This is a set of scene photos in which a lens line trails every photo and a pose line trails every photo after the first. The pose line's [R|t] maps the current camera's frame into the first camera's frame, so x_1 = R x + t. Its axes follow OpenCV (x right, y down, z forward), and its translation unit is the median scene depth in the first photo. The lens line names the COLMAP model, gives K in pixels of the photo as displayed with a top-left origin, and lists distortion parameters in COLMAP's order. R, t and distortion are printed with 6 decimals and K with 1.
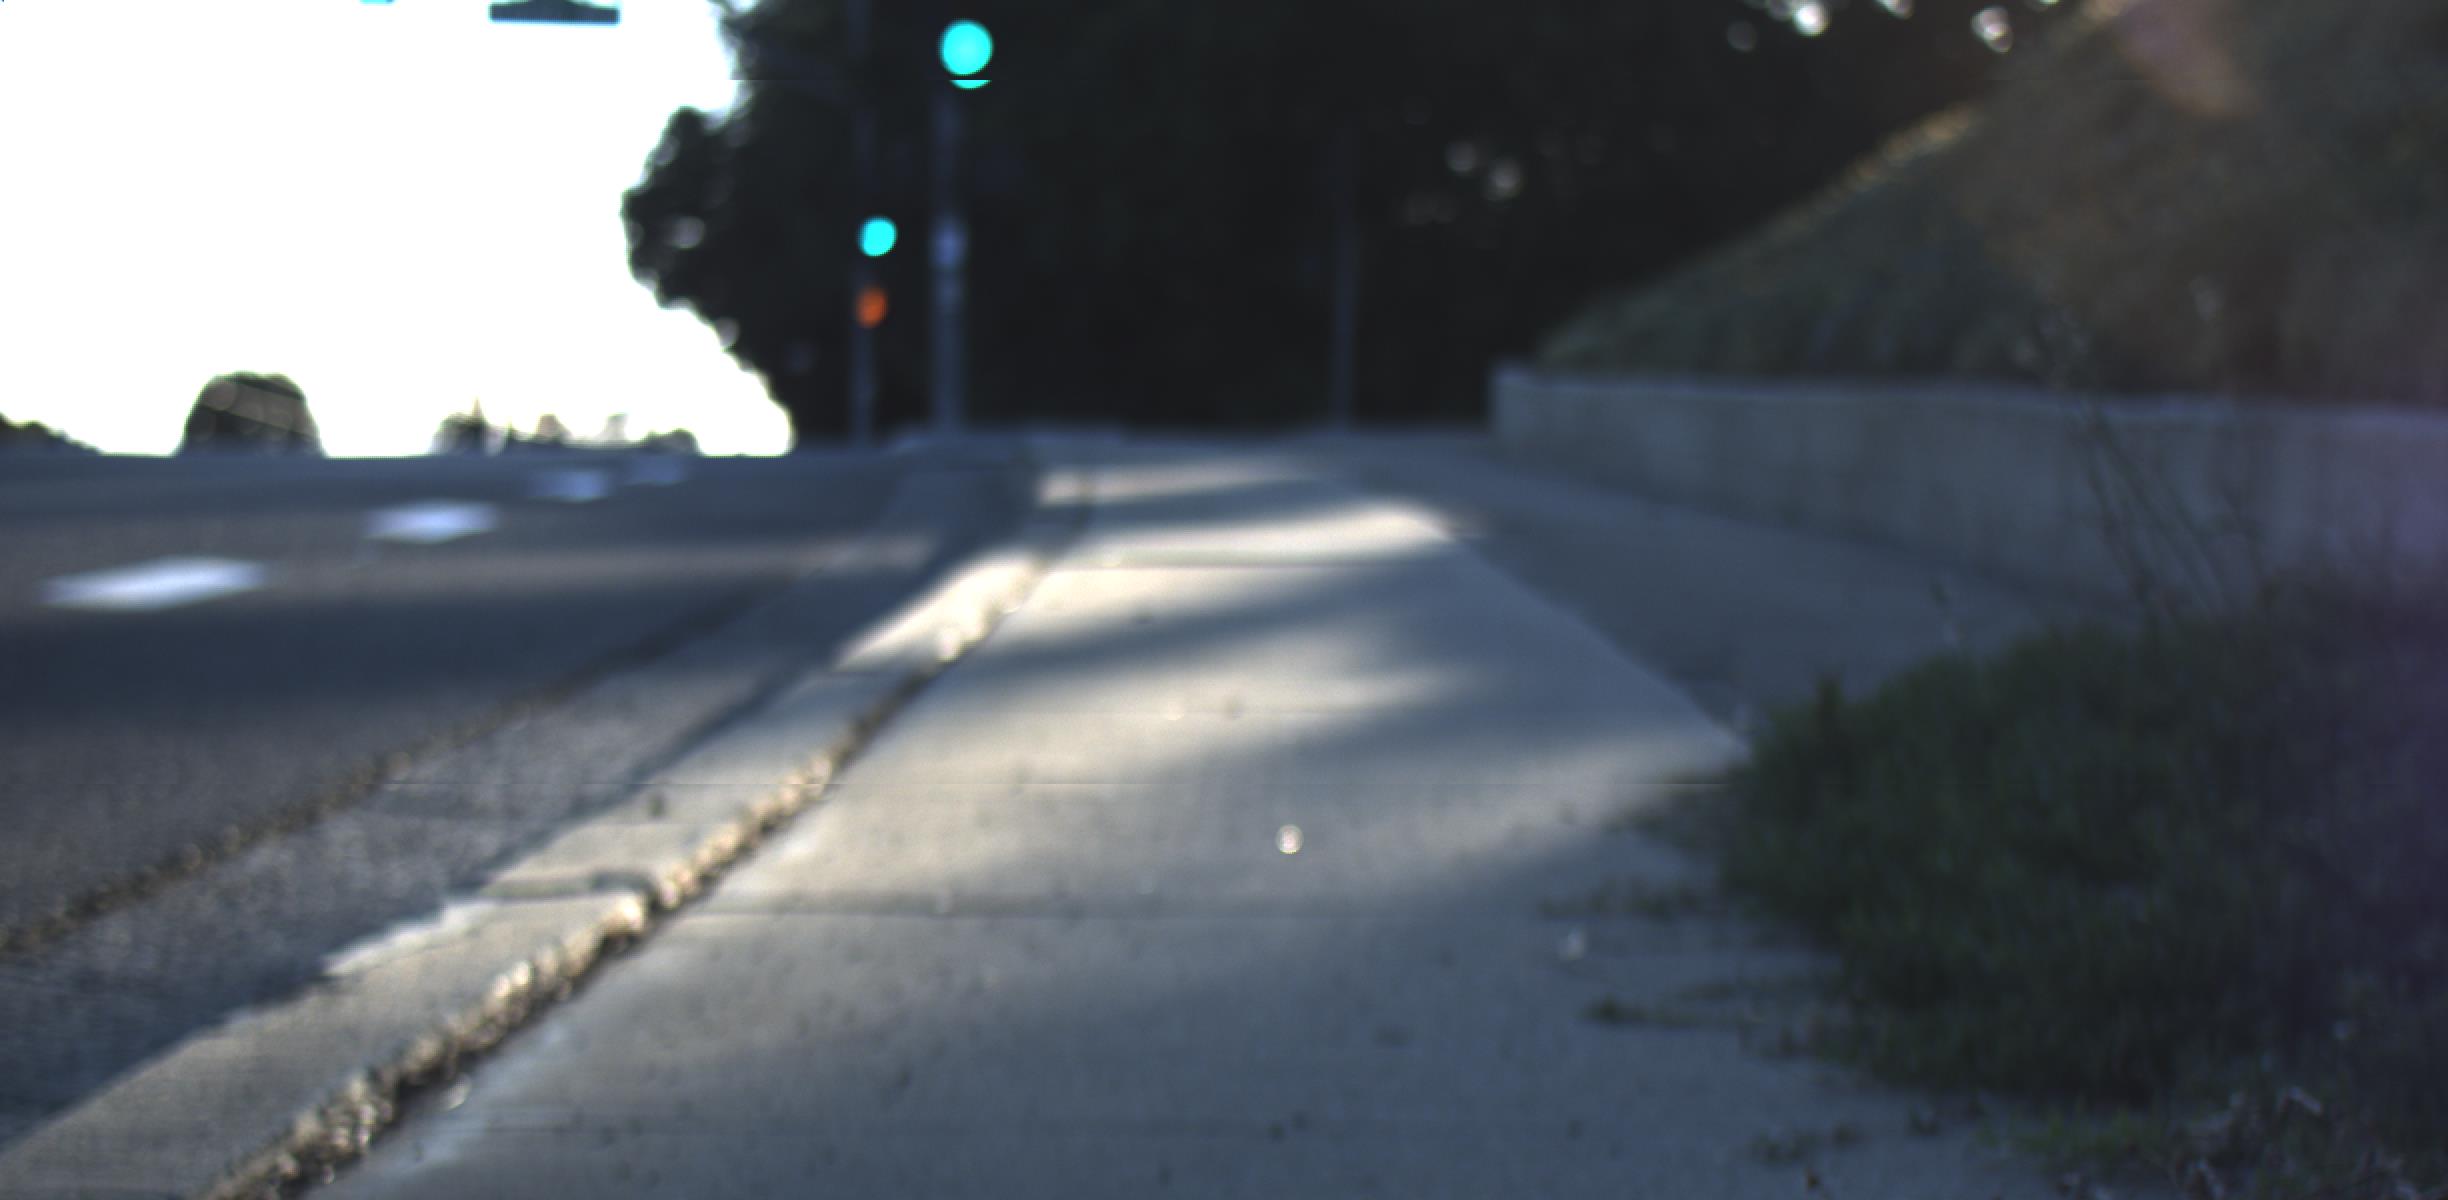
lens RADIAL K [[5671.0, 0, 1148.4], [0, 5671.0, 599.0], [0, 0, 1]] dist [-0.019444, 0.193630]
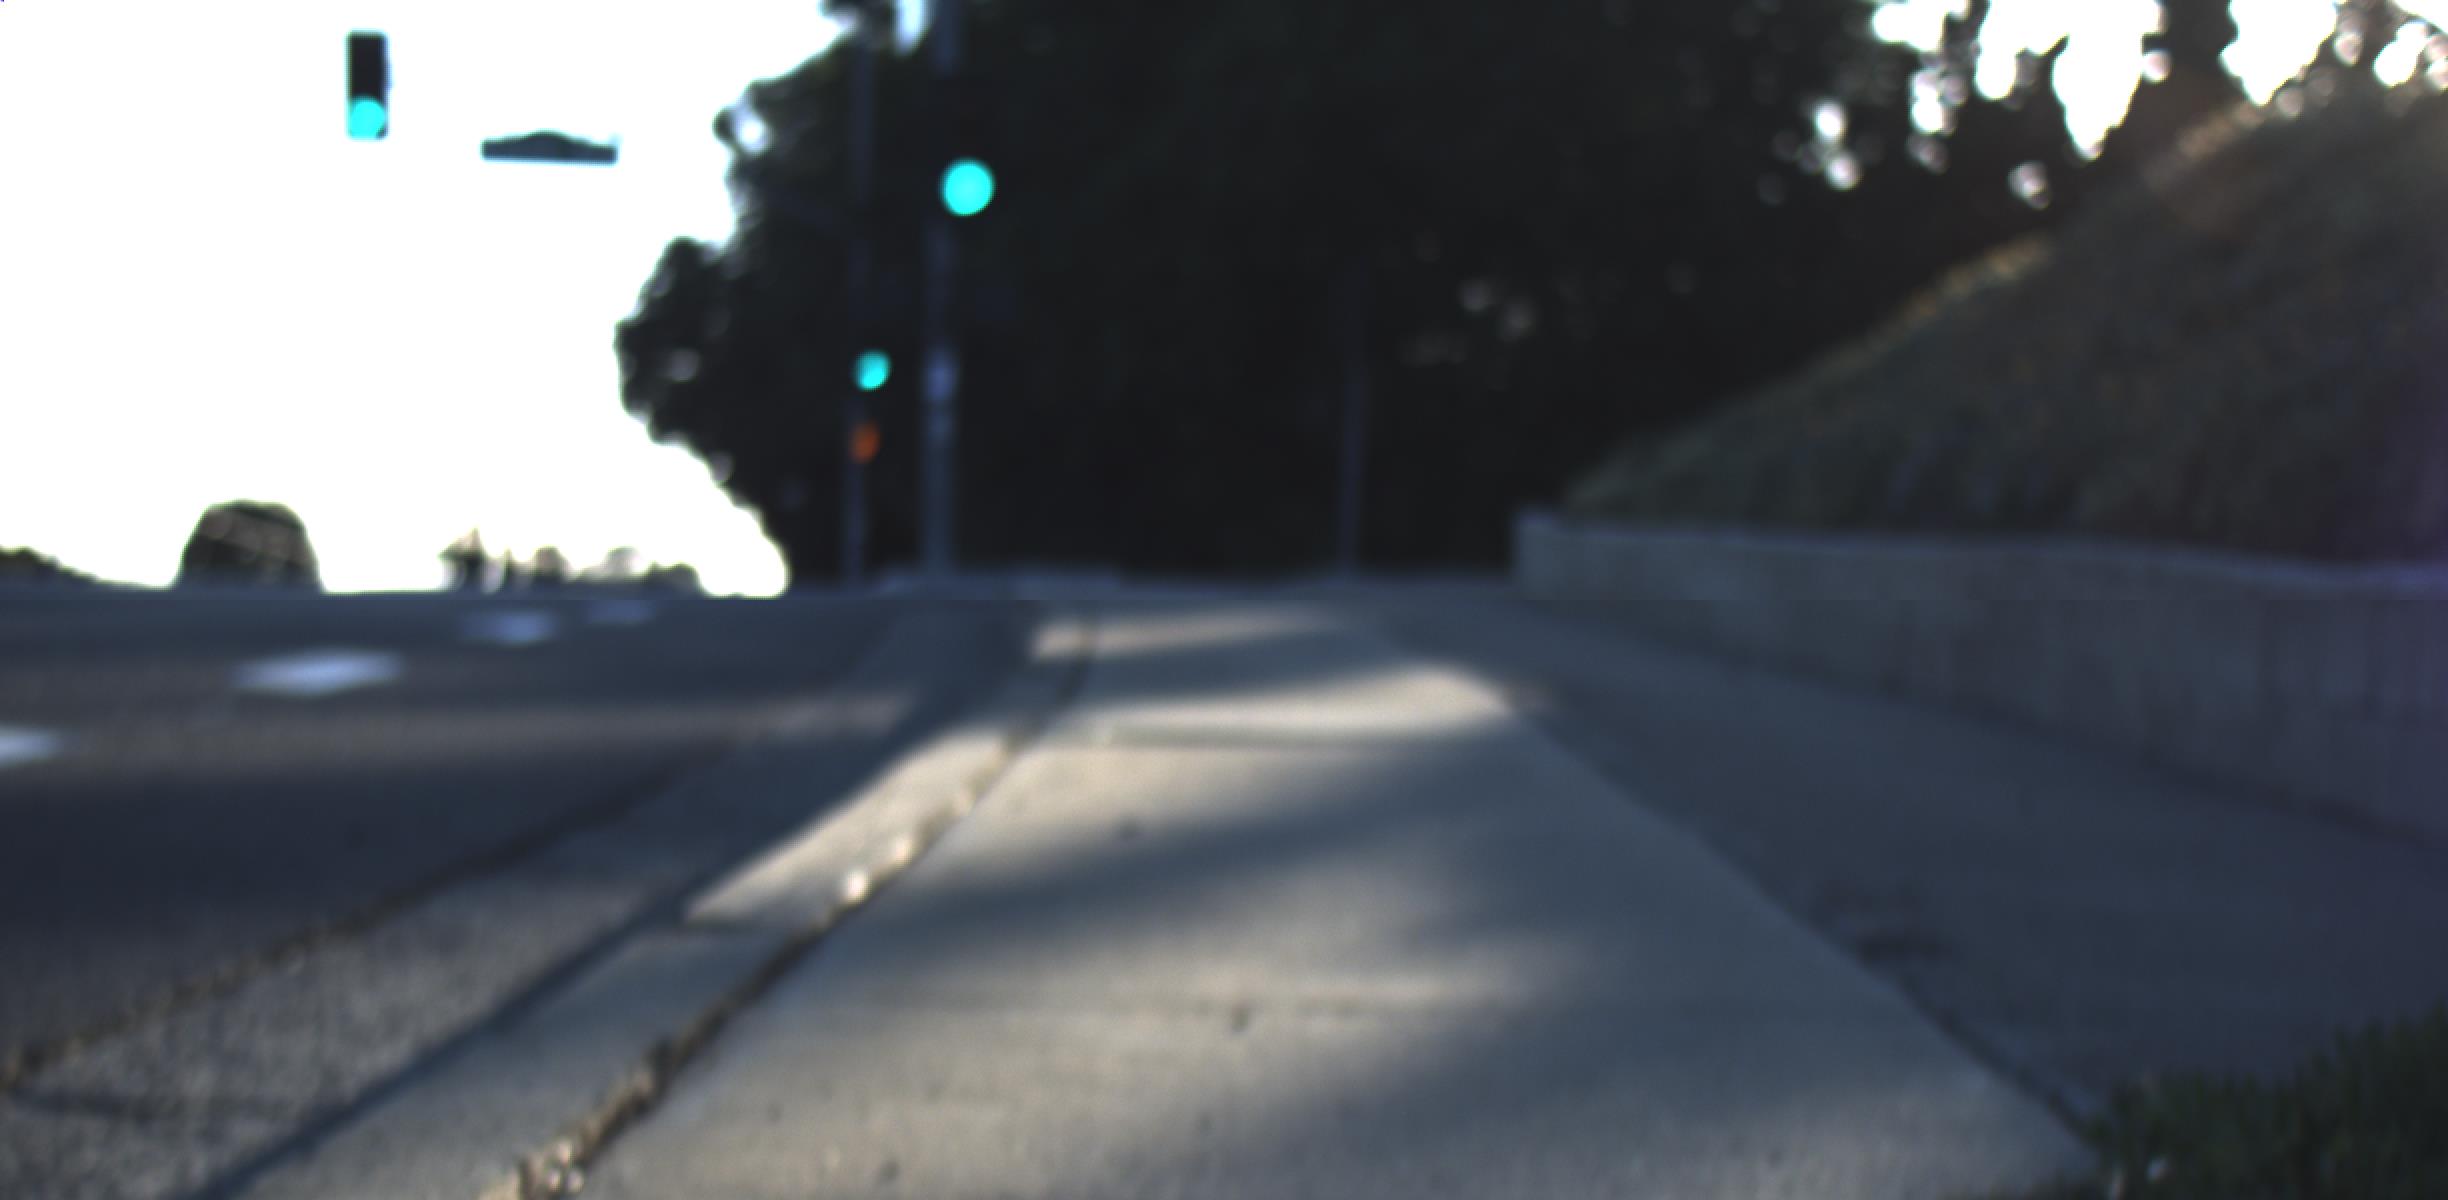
lens RADIAL K [[5663.3, 0, 1223.8], [0, 5663.3, 603.5], [0, 0, 1]] dist [-0.261668, 0.083938]
pose [[0.999812, 0.013999, 0.013391, 0.000366], [-0.013670, 0.999611, -0.024304, -0.002932], [-0.013726, 0.024116, 0.999615, 0.075823]]
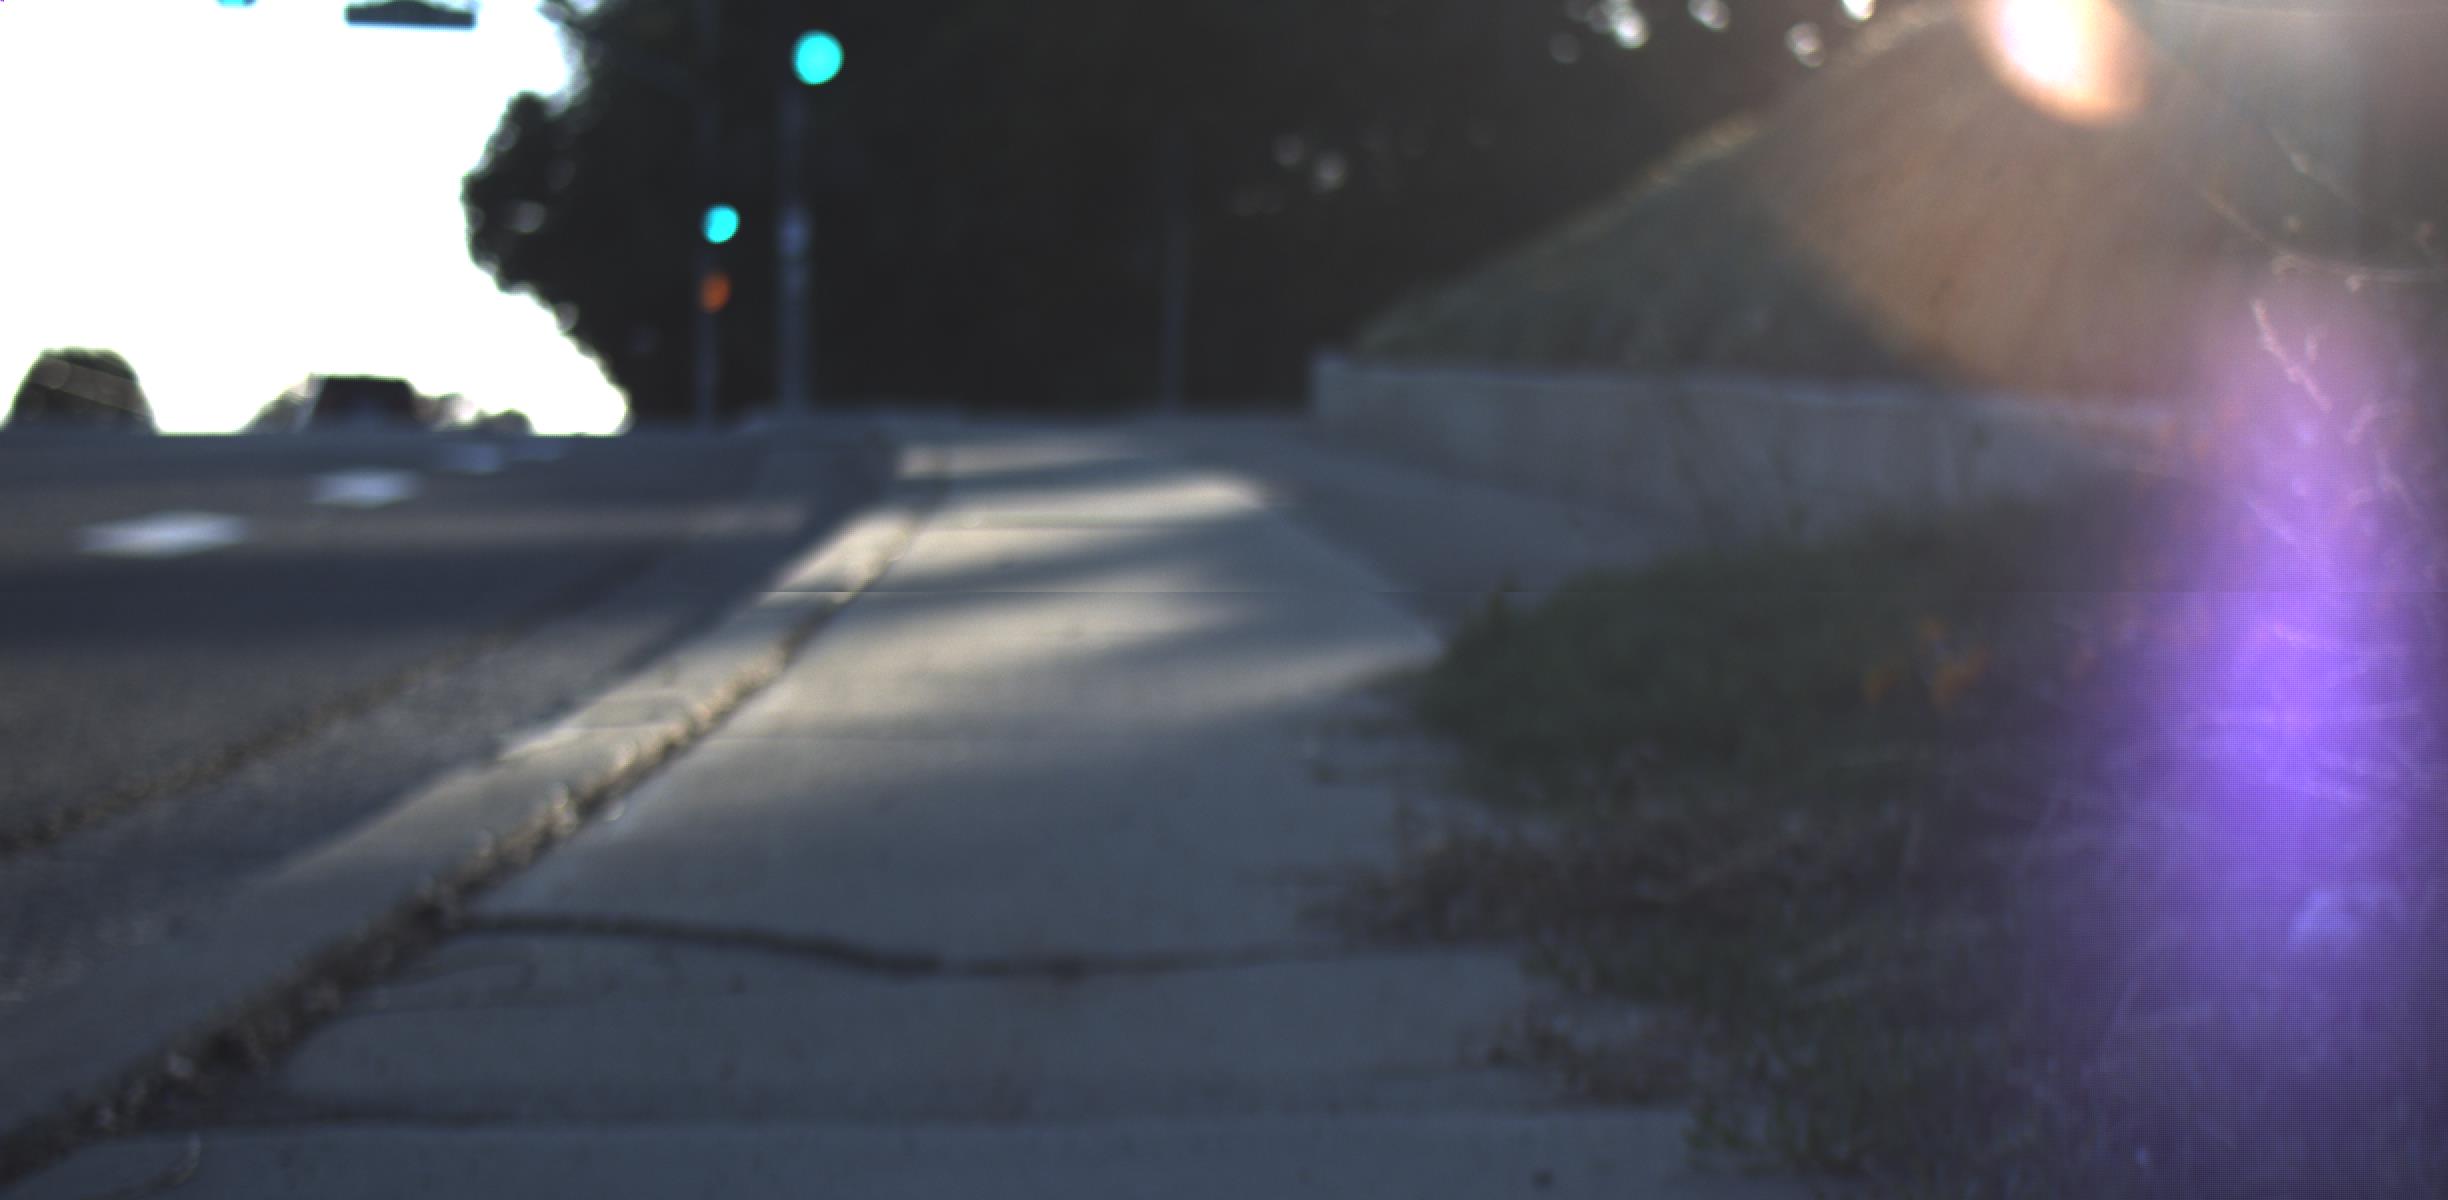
lens RADIAL K [[5680.7, 0, 1220.7], [0, 5680.7, 604.0], [0, 0, 1]] dist [0.077261, 0.567401]
pose [[0.999100, 0.002378, 0.042340, -0.001879], [-0.002531, 0.999990, 0.003558, 0.002470], [-0.042331, -0.003662, 0.999097, -0.075332]]
